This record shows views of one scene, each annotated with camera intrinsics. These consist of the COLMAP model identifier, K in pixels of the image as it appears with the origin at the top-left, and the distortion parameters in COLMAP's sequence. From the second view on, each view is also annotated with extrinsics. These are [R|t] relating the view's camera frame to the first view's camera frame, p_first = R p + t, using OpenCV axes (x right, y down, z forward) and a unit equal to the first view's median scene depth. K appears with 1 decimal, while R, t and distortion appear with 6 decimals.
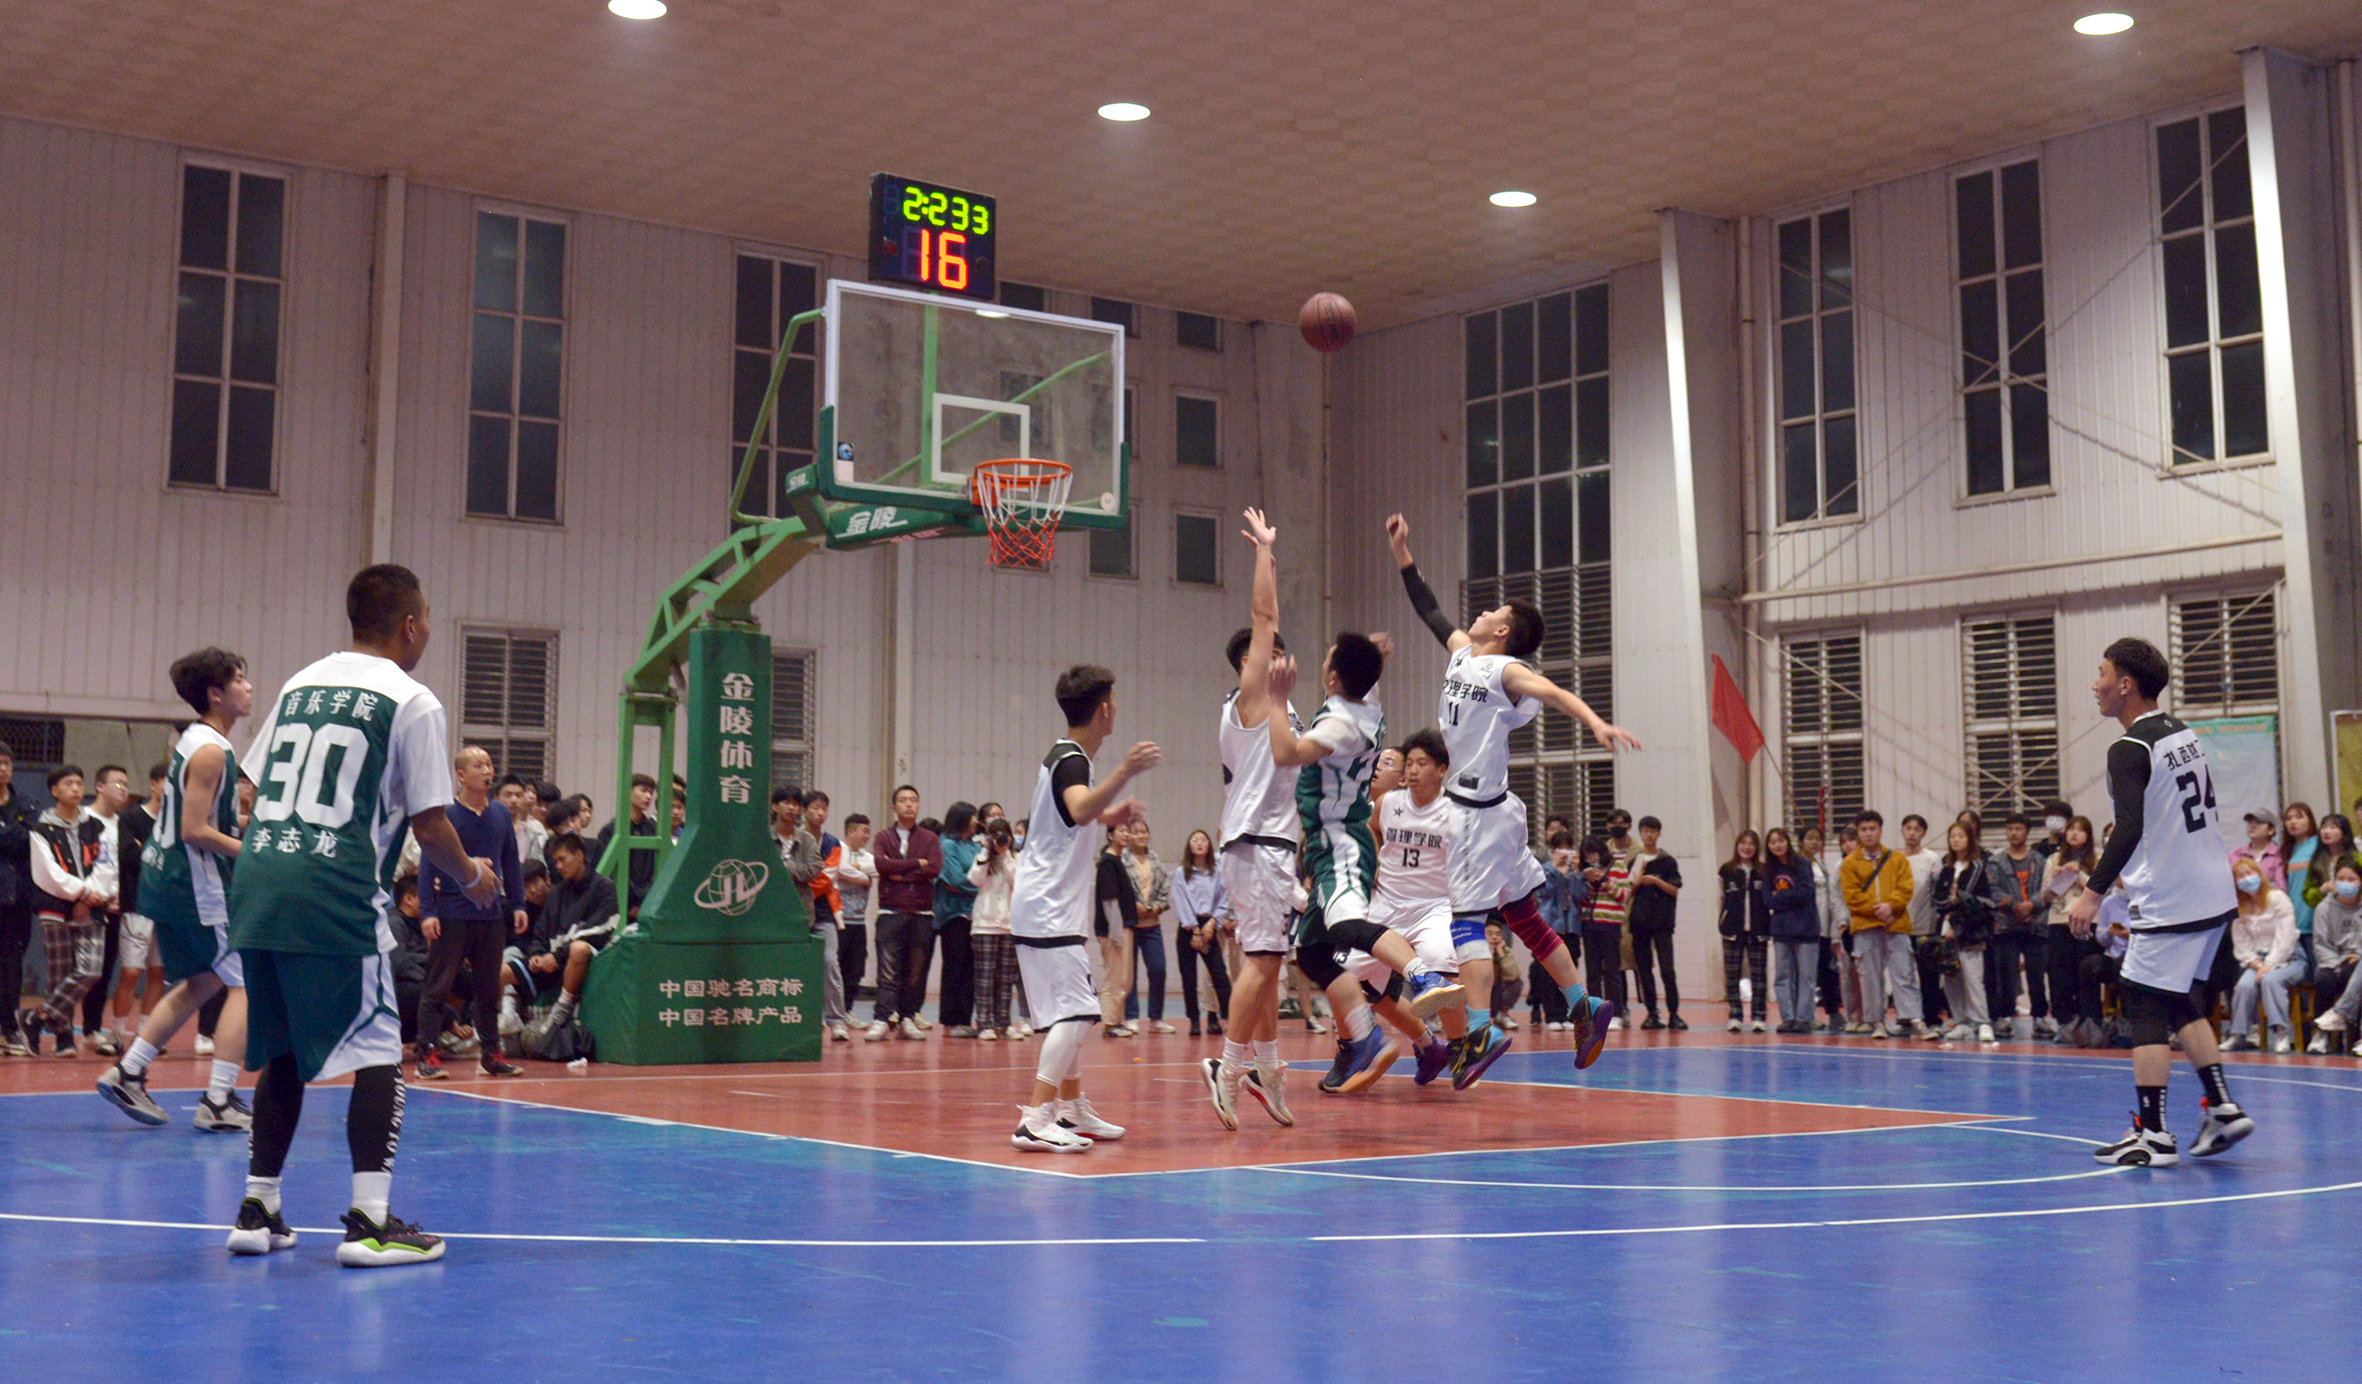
lens RADIAL K [[2721.7, 0, 1181.0], [0, 2721.7, 692.0], [0, 0, 1]] dist [-0.010908, 0.030605]
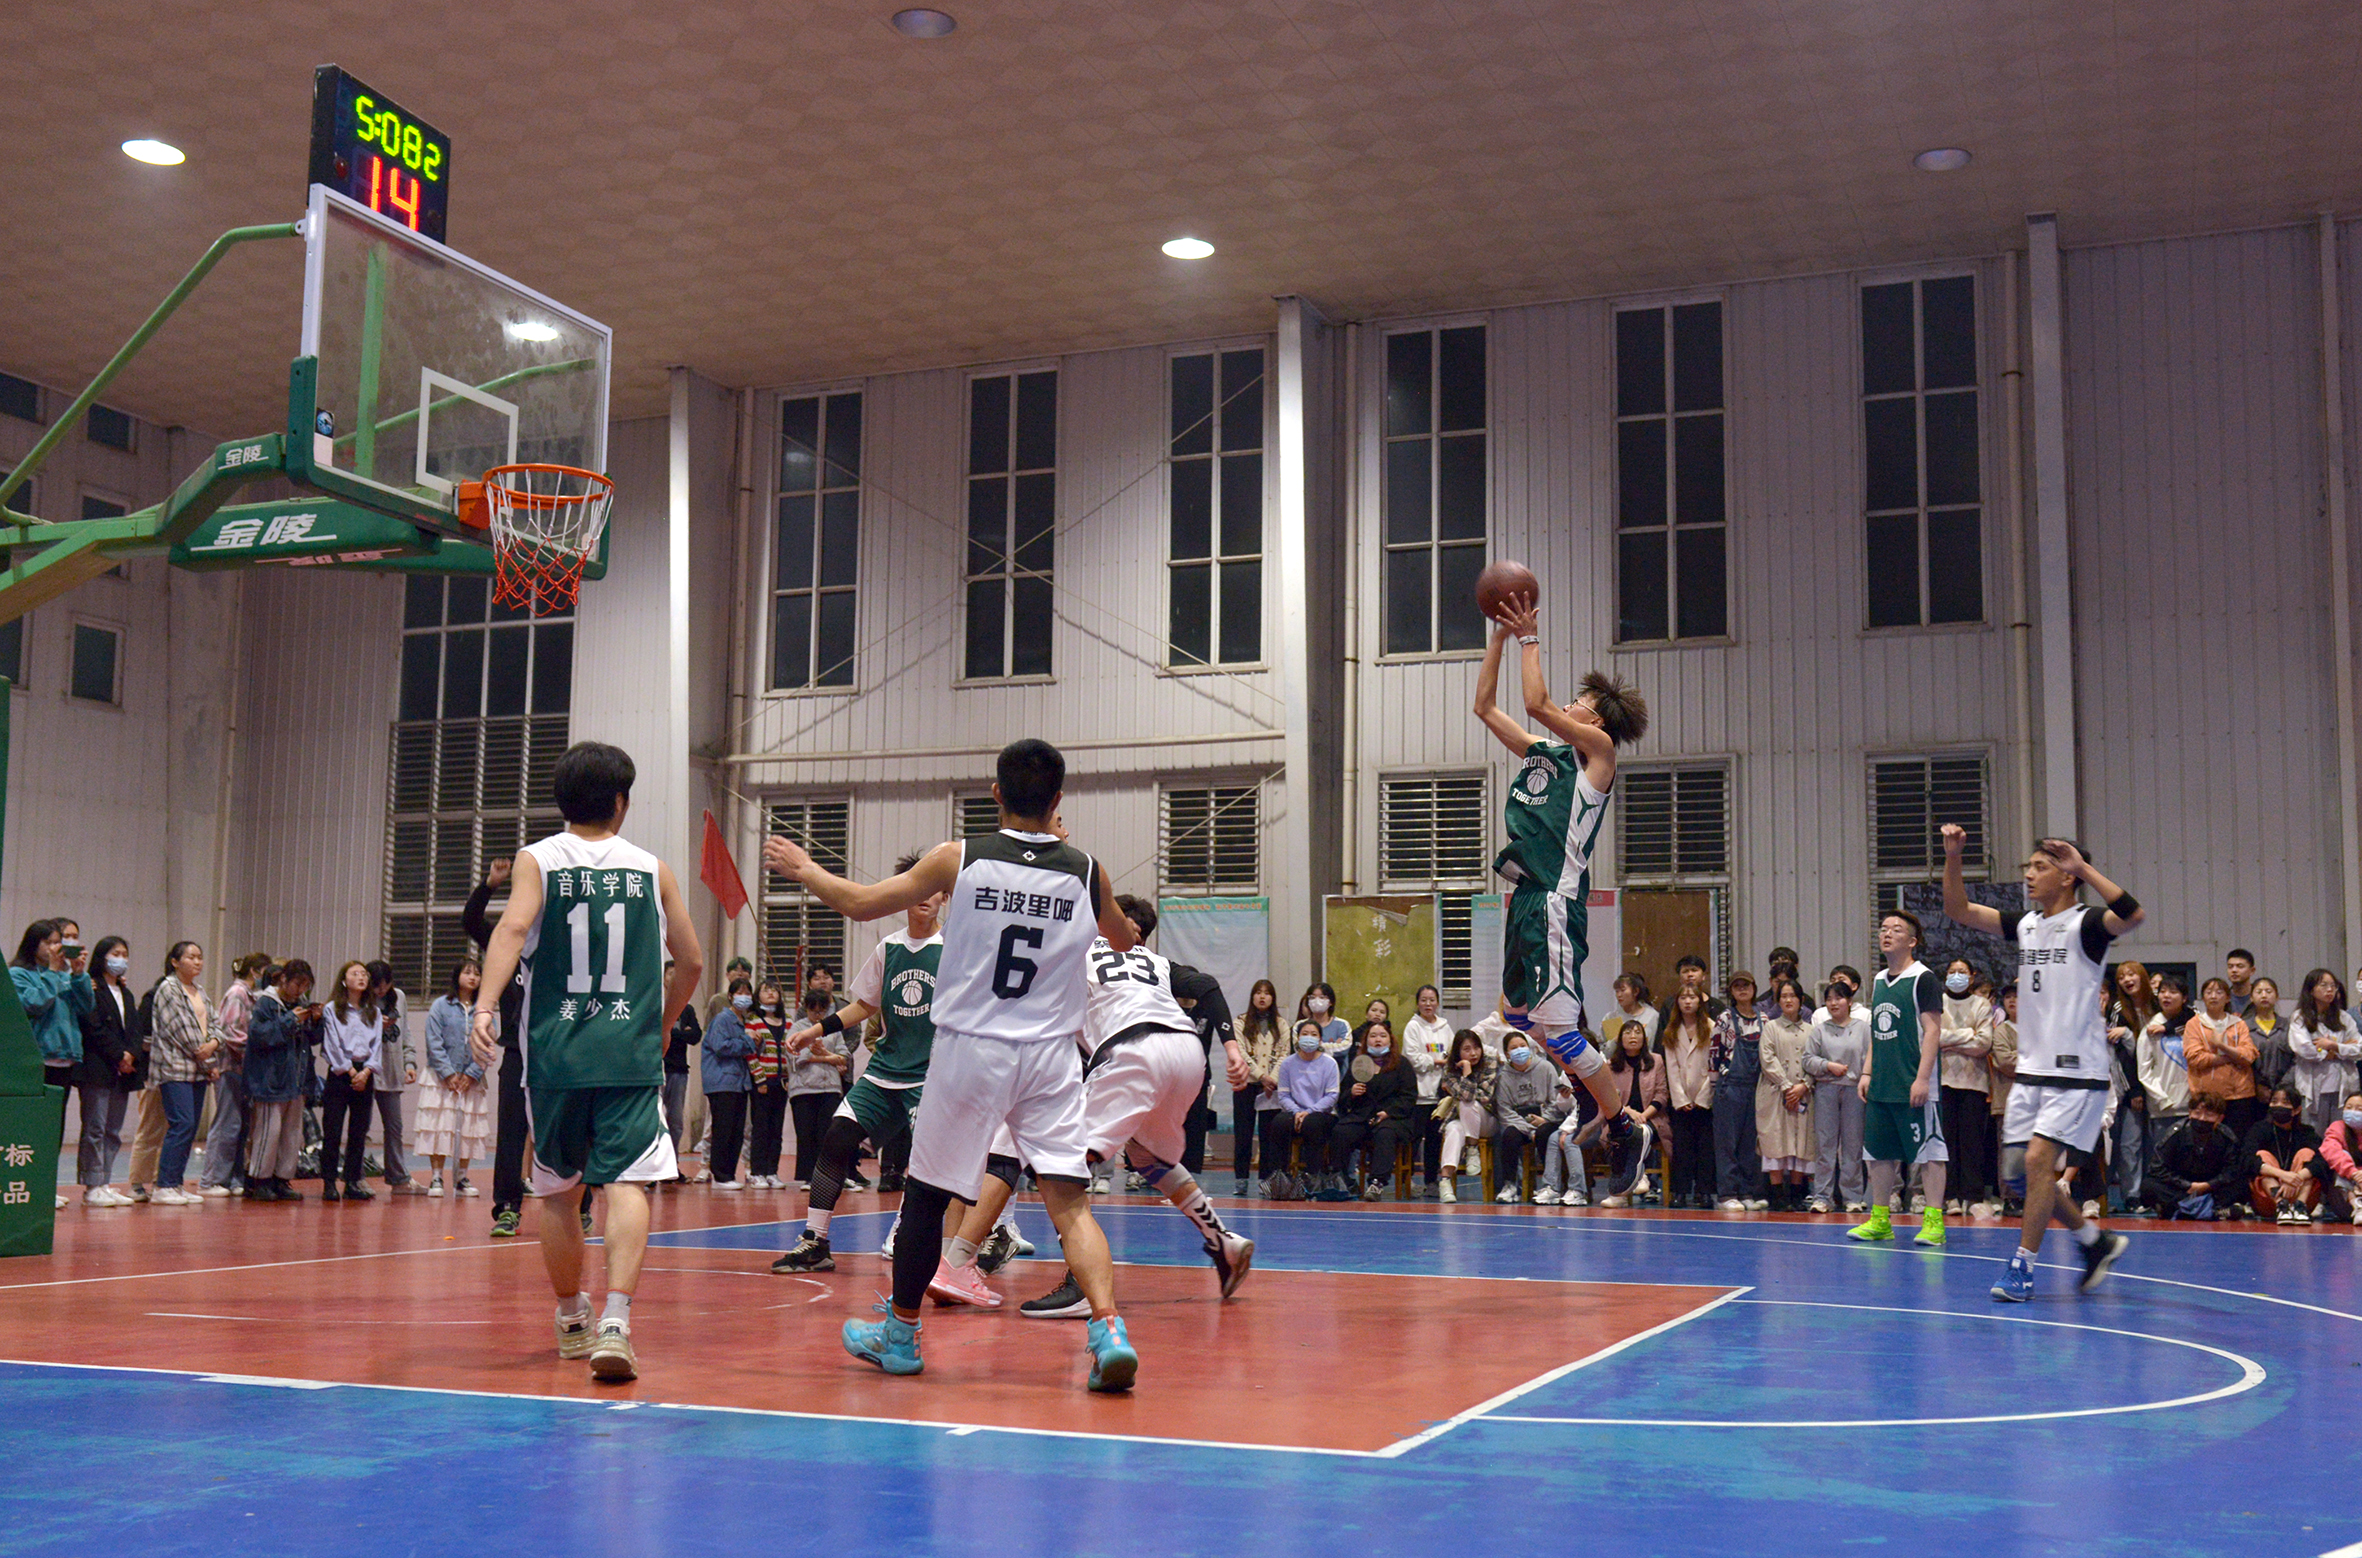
lens RADIAL K [[2394.5, 0, 1182.8], [0, 2394.5, 884.1], [0, 0, 1]] dist [-0.014900, 0.030022]
pose [[0.859107, 0.051342, 0.509214, -0.108247], [-0.053955, 0.998497, -0.009645, 0.012720], [-0.508943, -0.019188, 0.860586, 0.144726]]
